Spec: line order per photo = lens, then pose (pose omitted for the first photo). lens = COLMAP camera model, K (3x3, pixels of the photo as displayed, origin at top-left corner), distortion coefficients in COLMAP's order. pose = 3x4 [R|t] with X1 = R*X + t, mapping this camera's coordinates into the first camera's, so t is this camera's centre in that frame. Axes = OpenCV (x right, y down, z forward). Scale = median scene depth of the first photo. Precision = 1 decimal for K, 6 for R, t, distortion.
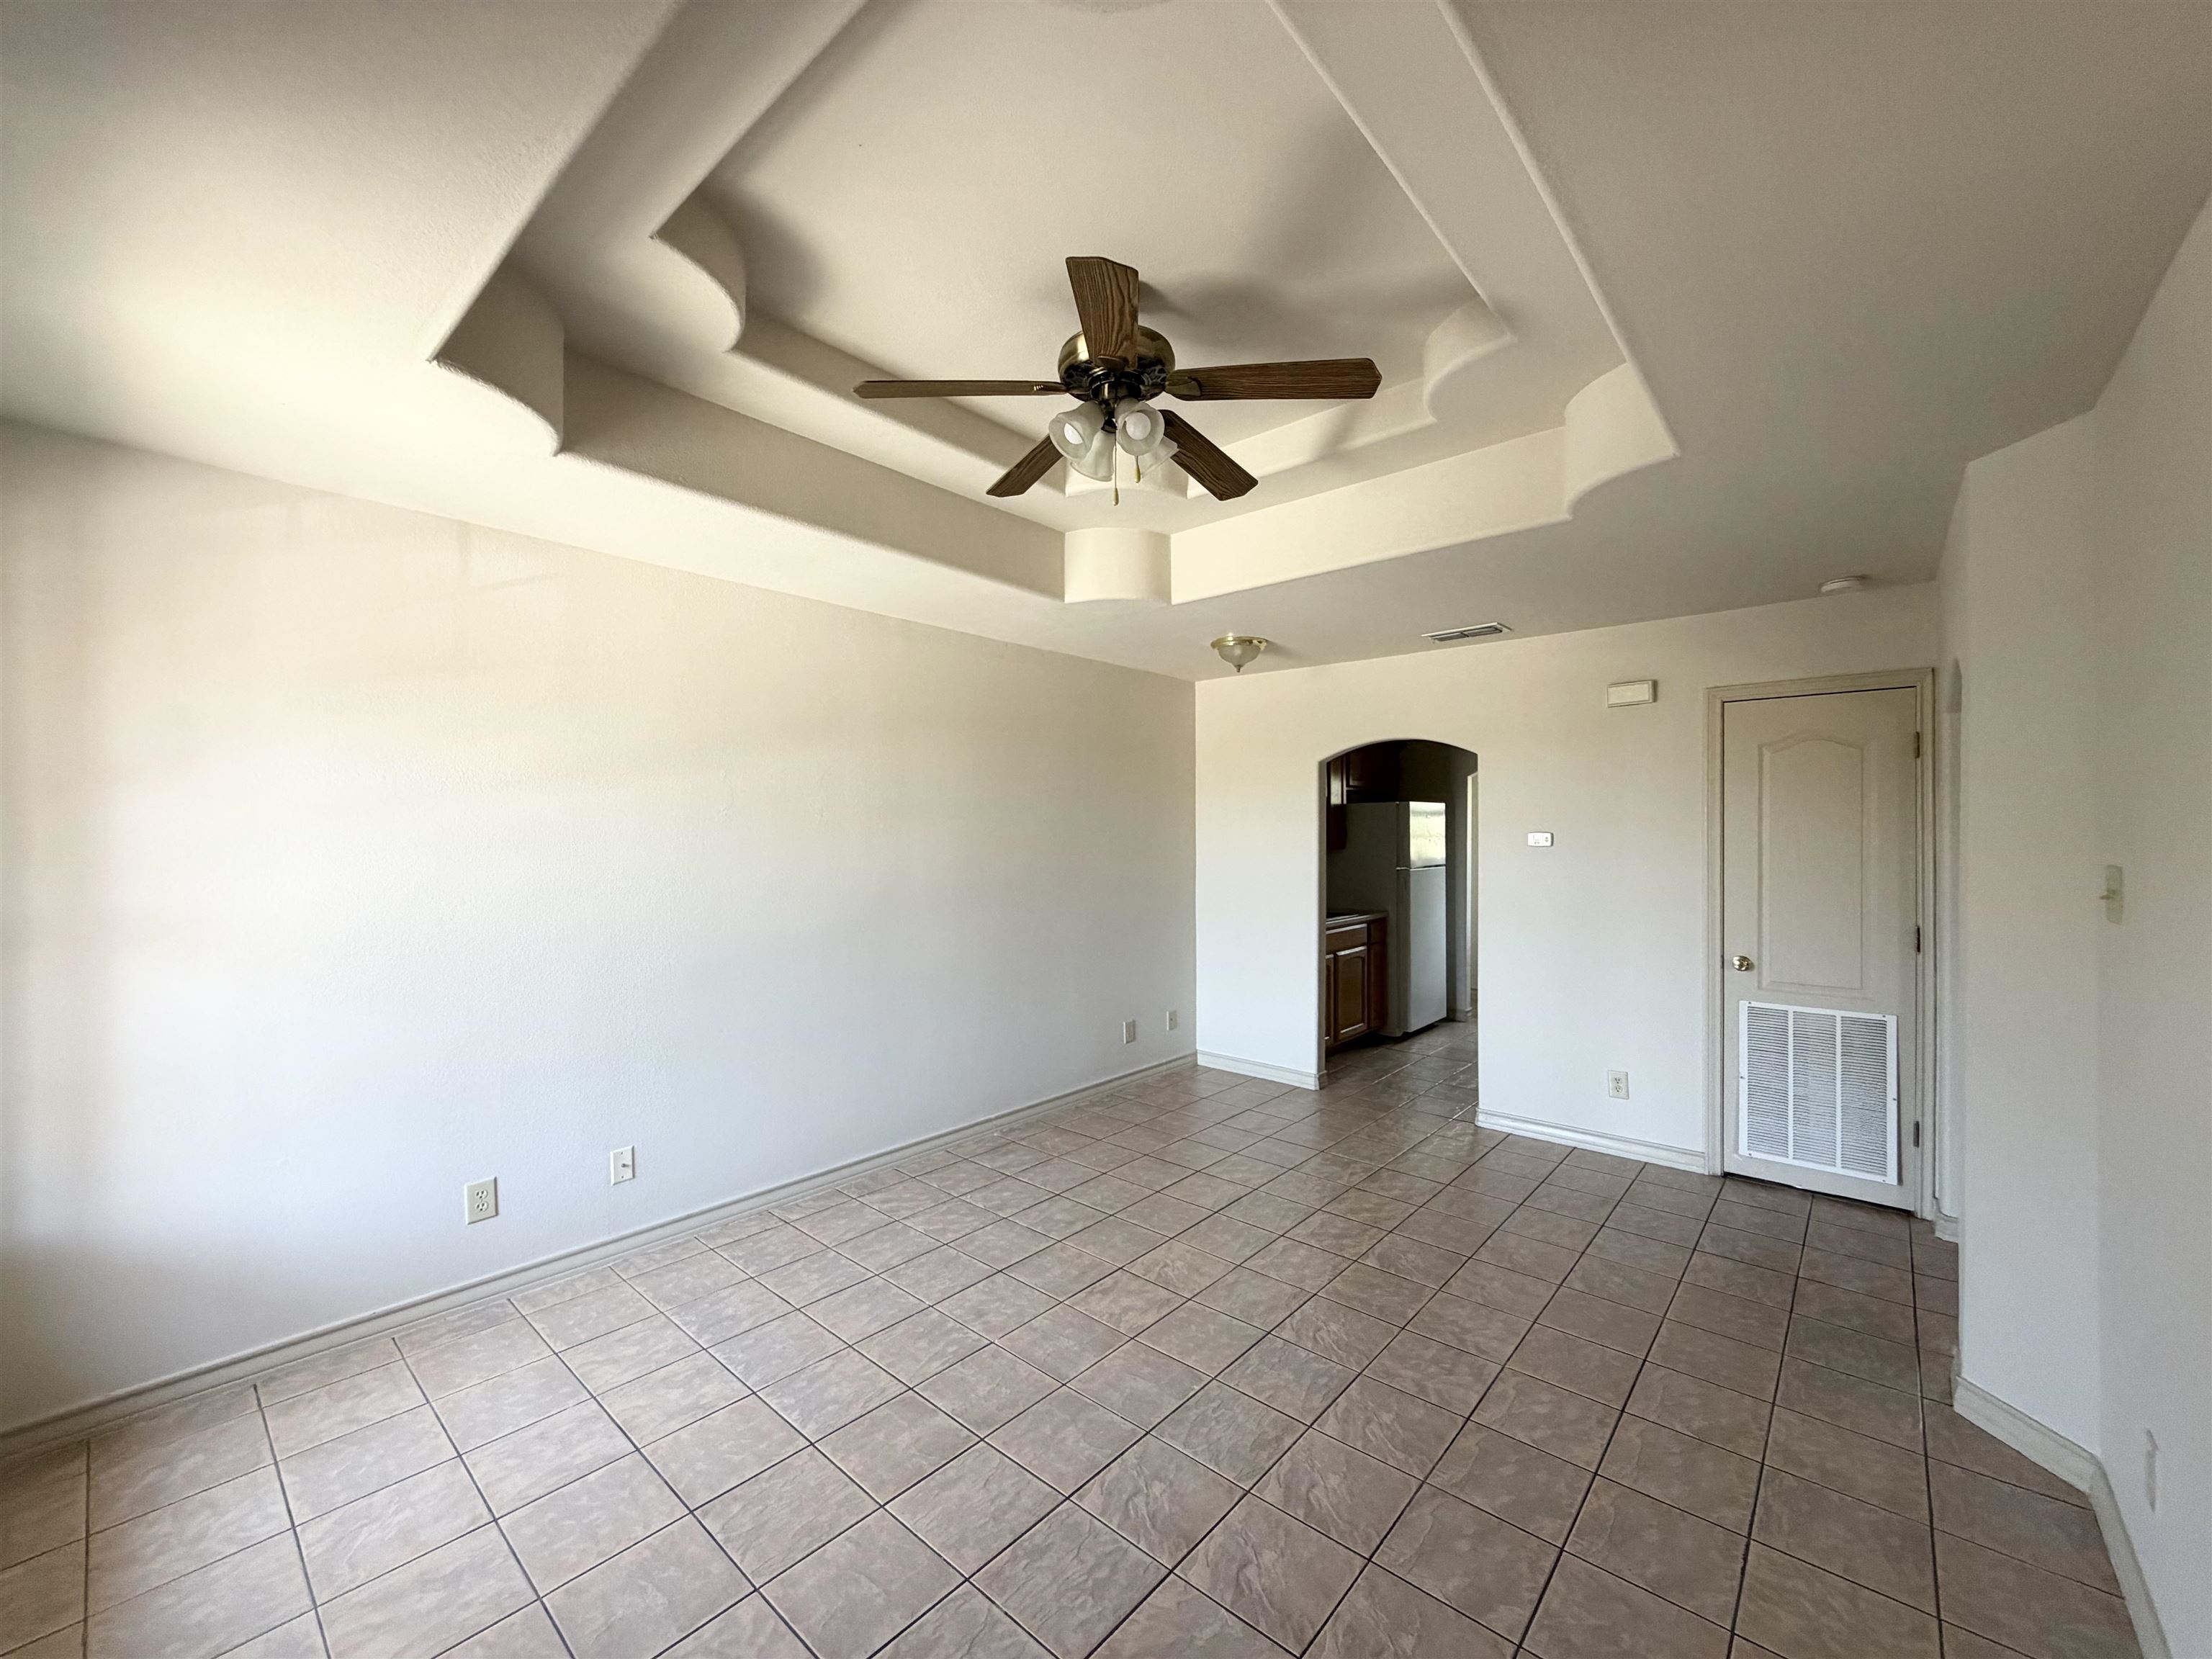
lens RADIAL K [[879.8, 0, 1104.6], [0, 879.8, 833.2], [0, 0, 1]] dist [-0.000083, -0.000067]
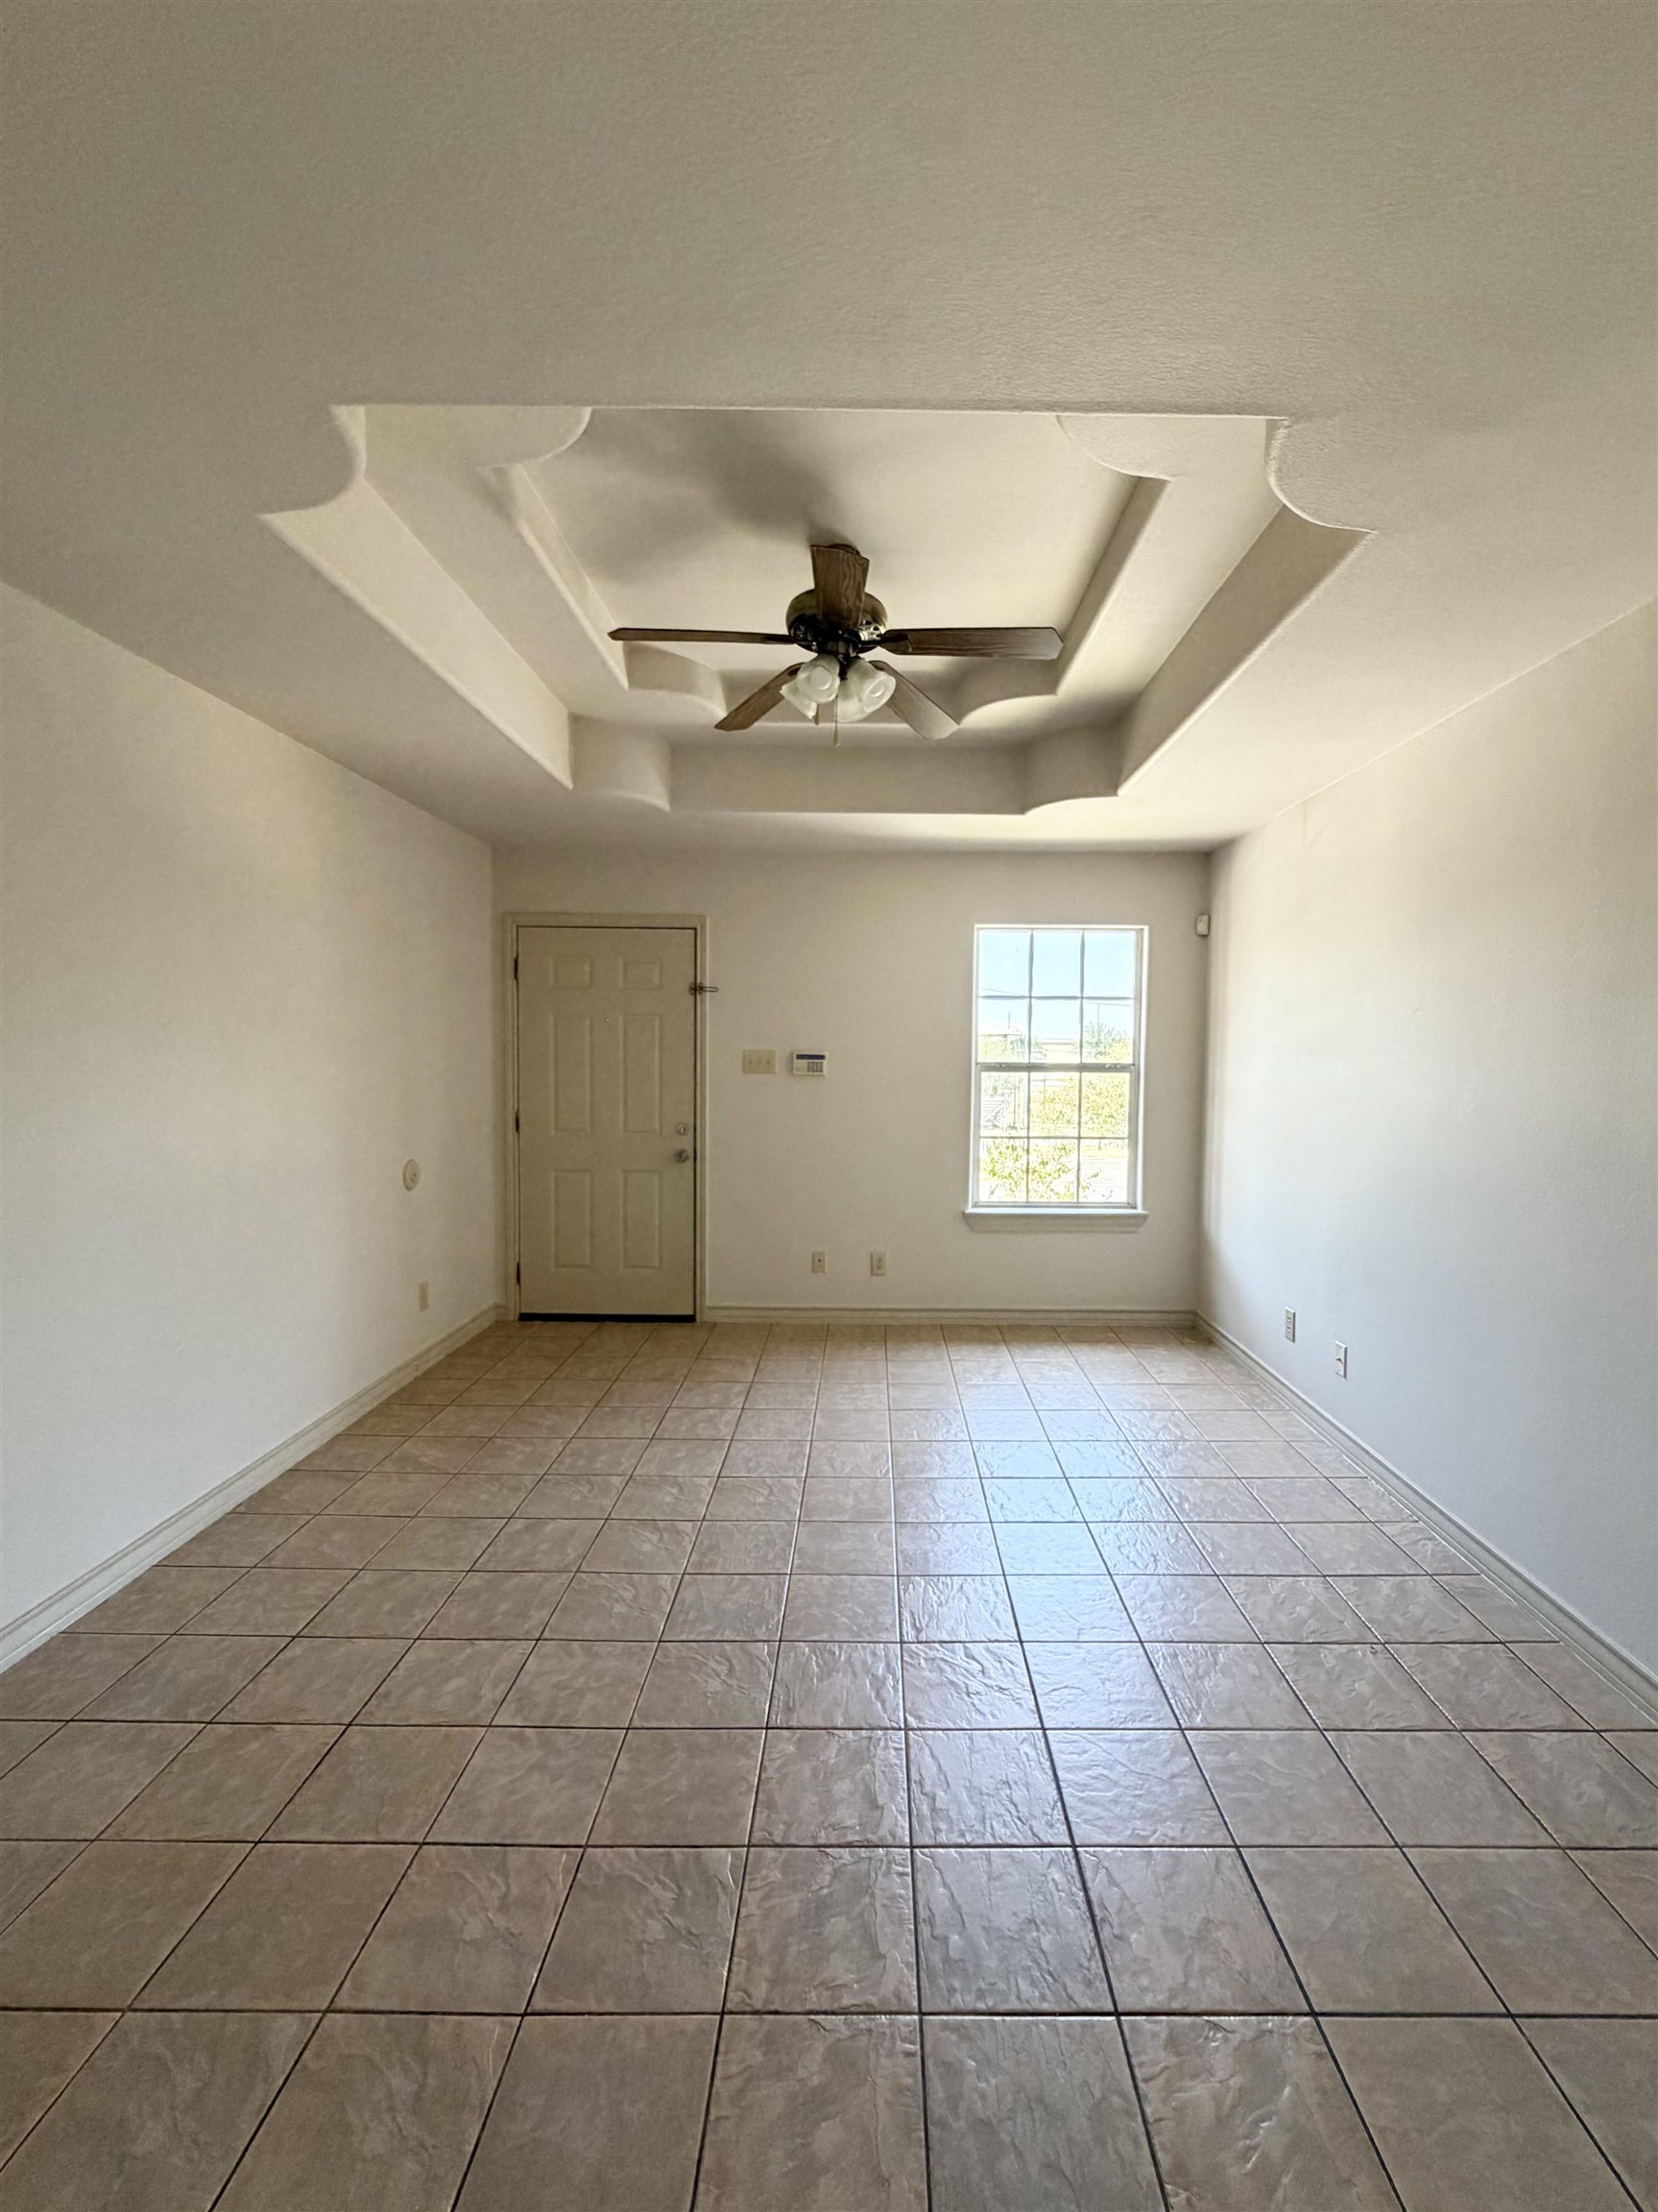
lens RADIAL K [[879.8, 0, 840.8], [0, 879.8, 1092.7], [0, 0, 1]] dist [-0.000083, -0.000067]
pose [[-0.756806, 0.020966, -0.653304, 0.696240], [-0.015355, 0.998639, 0.049836, 0.029395], [0.653460, 0.047748, -0.755454, 1.710978]]
